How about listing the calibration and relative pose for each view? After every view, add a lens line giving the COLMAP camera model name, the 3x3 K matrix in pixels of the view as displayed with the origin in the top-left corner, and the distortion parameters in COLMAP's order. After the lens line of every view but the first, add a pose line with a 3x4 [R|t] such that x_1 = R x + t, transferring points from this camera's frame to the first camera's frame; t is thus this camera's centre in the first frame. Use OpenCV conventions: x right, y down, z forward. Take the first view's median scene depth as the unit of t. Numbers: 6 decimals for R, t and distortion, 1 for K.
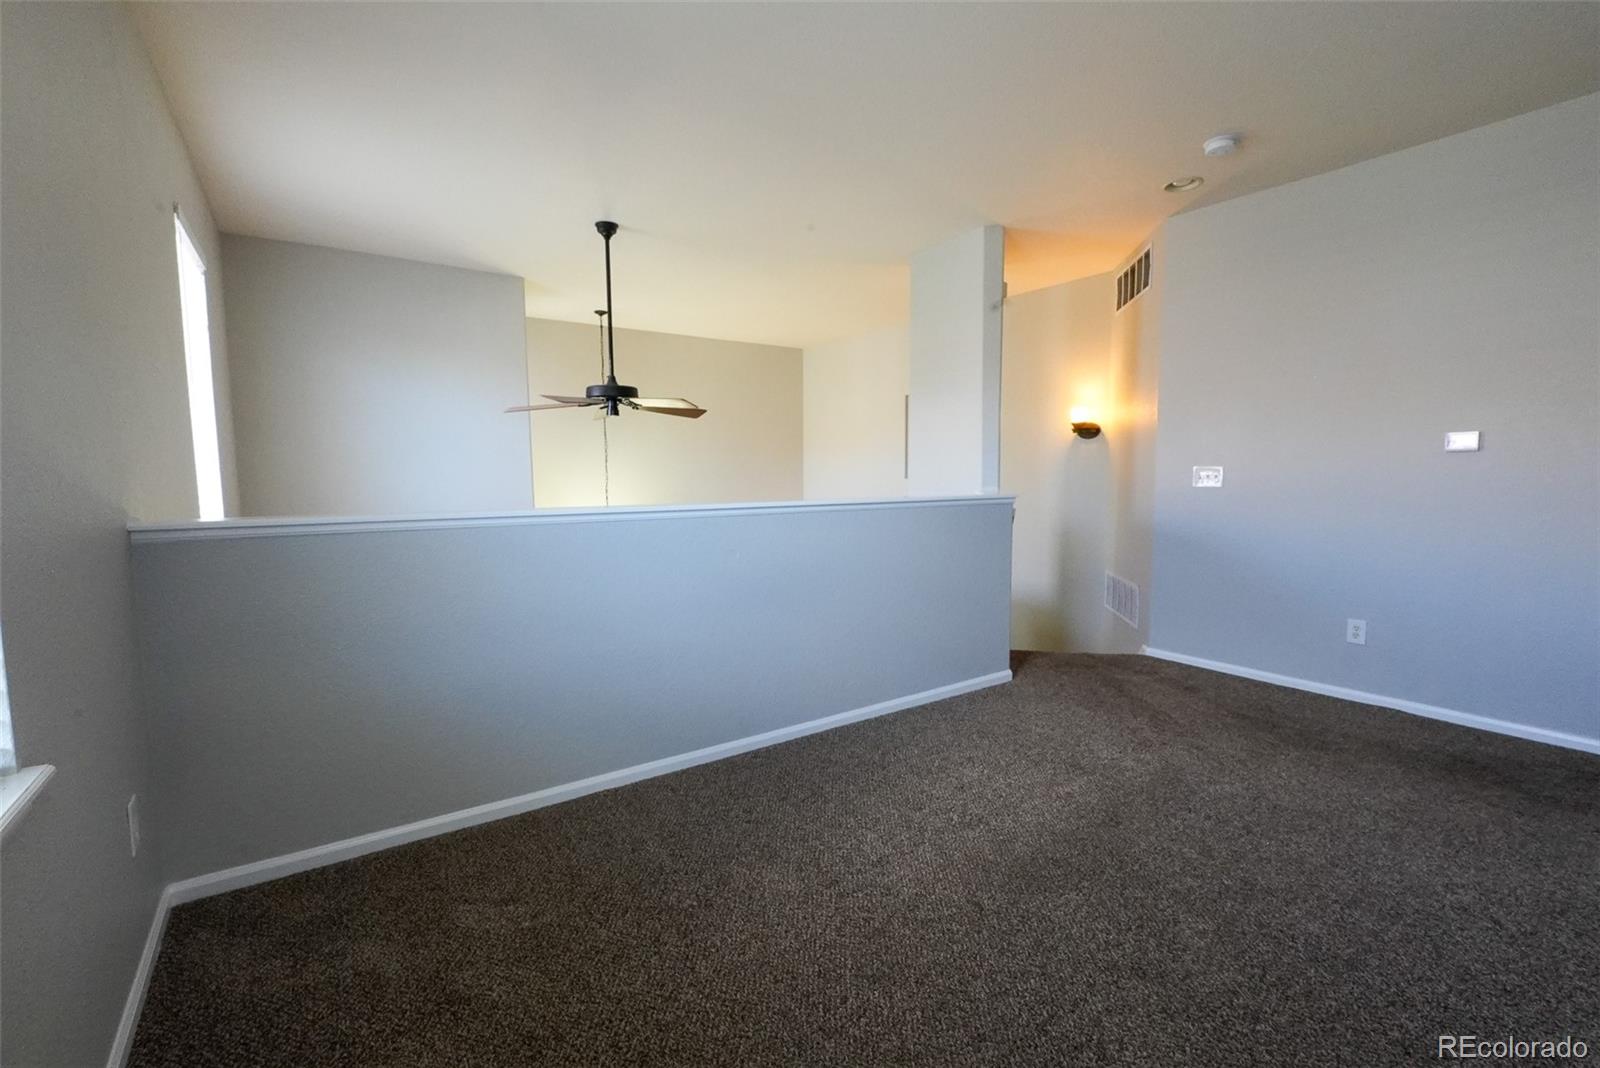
lens RADIAL K [[700.5, 0, 800.0], [0, 700.5, 534.0], [0, 0, 1]] dist [-0.000185, -0.000204]
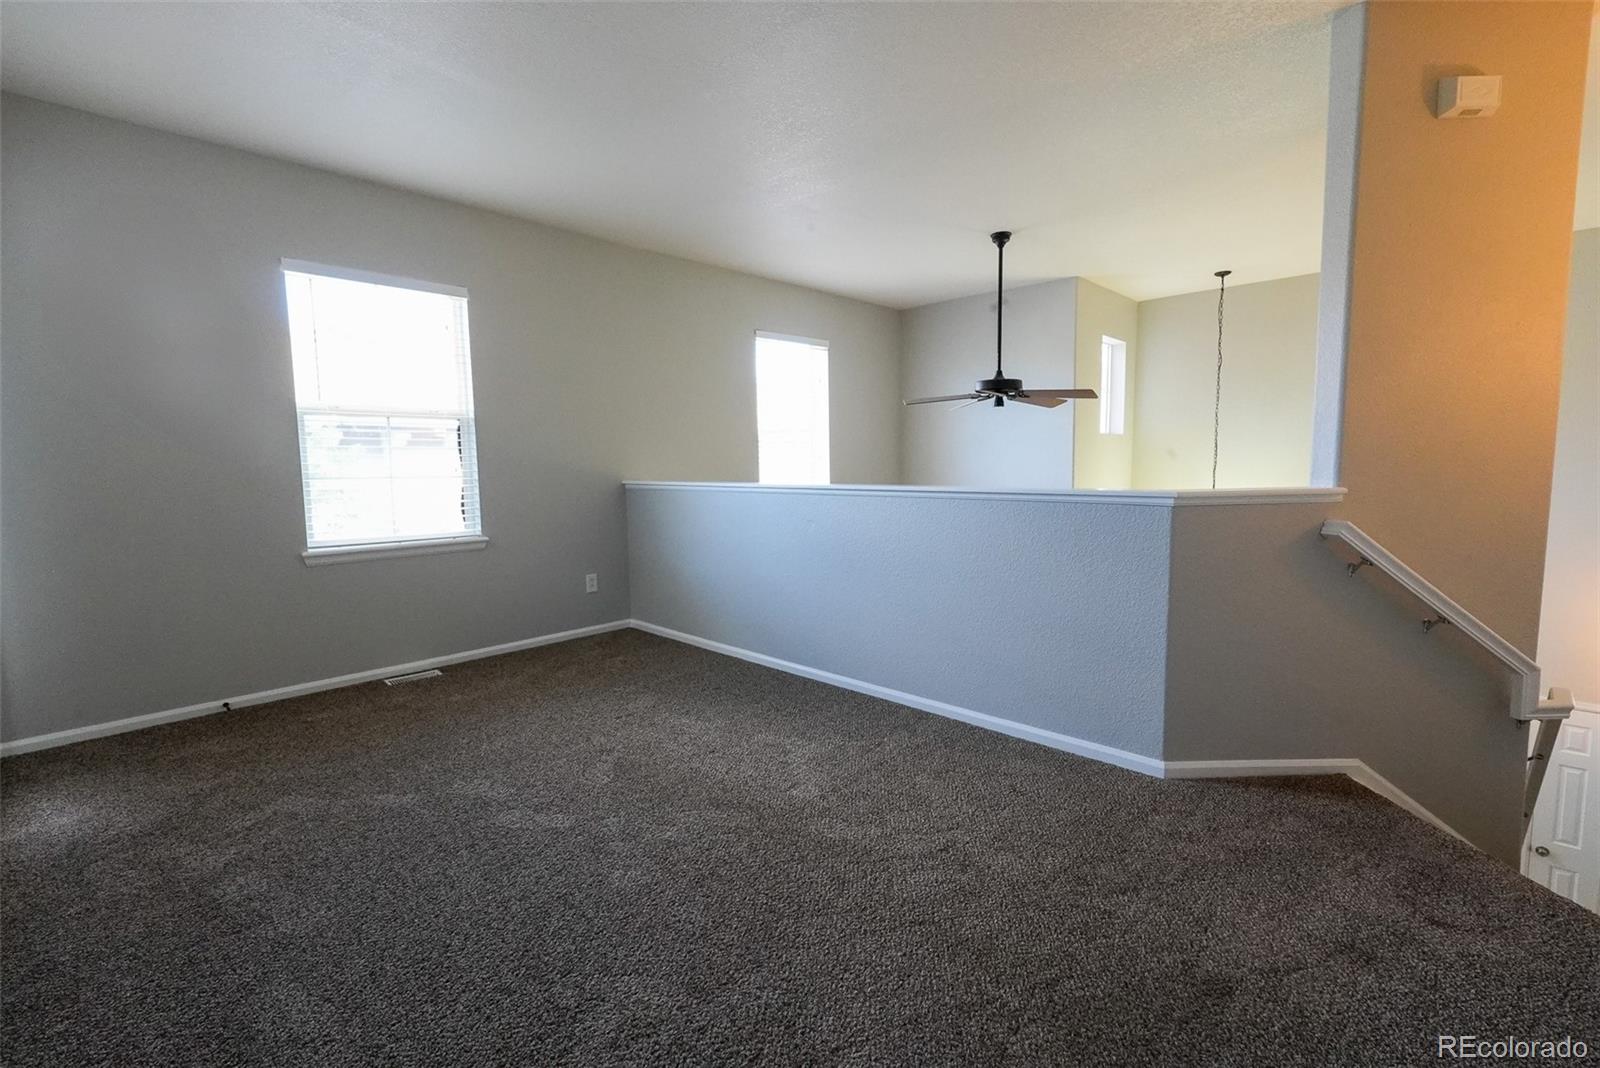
lens RADIAL K [[700.5, 0, 800.0], [0, 700.5, 534.0], [0, 0, 1]] dist [-0.000185, -0.000204]
pose [[0.182290, 0.105004, -0.977622, 0.799003], [-0.072650, 0.993002, 0.093109, -0.049379], [0.980557, 0.054052, 0.188643, 0.500272]]
